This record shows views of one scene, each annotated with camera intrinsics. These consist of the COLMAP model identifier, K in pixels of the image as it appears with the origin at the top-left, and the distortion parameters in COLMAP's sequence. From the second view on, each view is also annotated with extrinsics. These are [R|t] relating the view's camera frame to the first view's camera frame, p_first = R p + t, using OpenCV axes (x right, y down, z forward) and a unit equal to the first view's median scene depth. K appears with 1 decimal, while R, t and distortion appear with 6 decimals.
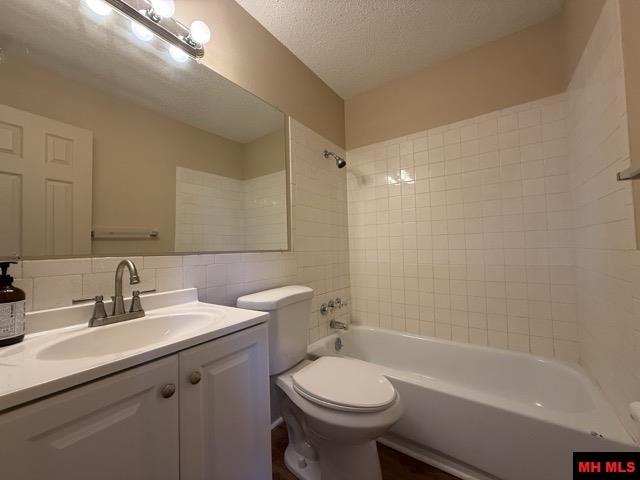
lens RADIAL K [[254.8, 0, 320.0], [0, 254.8, 240.0], [0, 0, 1]] dist [-0.046933, -0.000032]
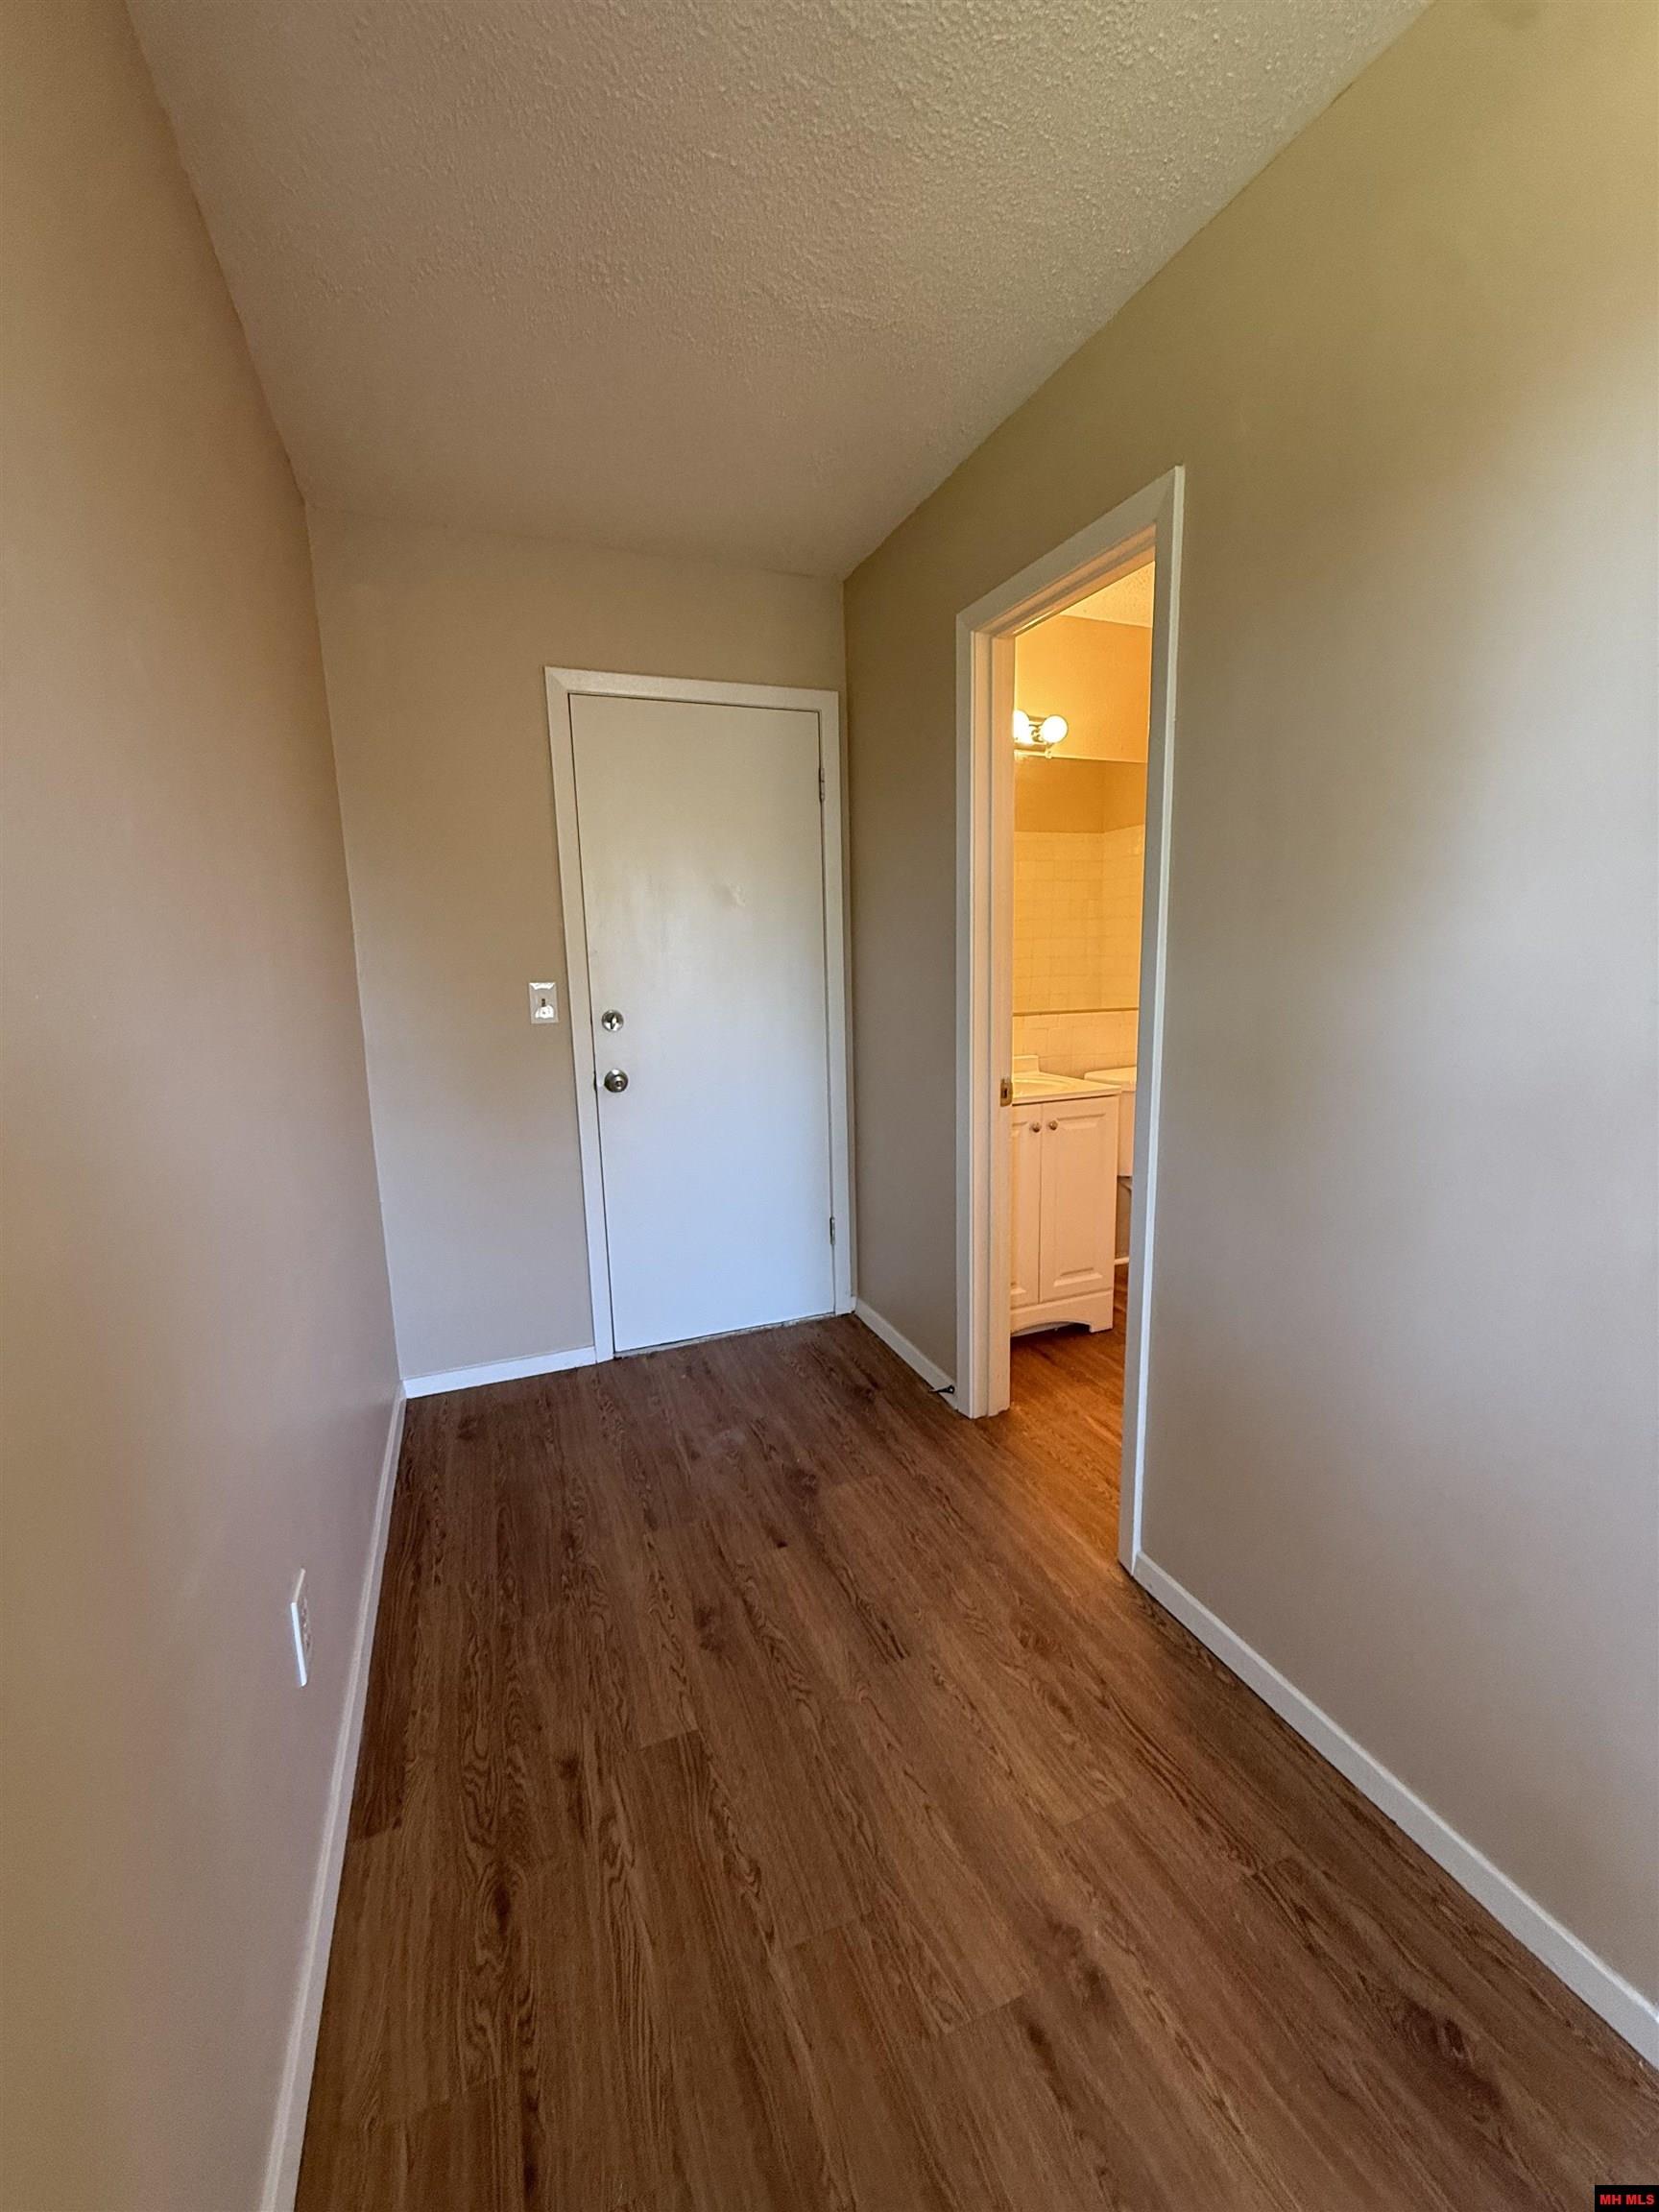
lens RADIAL K [[878.5, 0, 829.5], [0, 878.5, 1106.0], [0, 0, 1]] dist [-0.000419, -0.000129]
pose [[0.840696, 0.123798, -0.527167, 0.507306], [0.000199, 0.973446, 0.228918, -0.326891], [0.541508, -0.192555, 0.818347, -1.853665]]
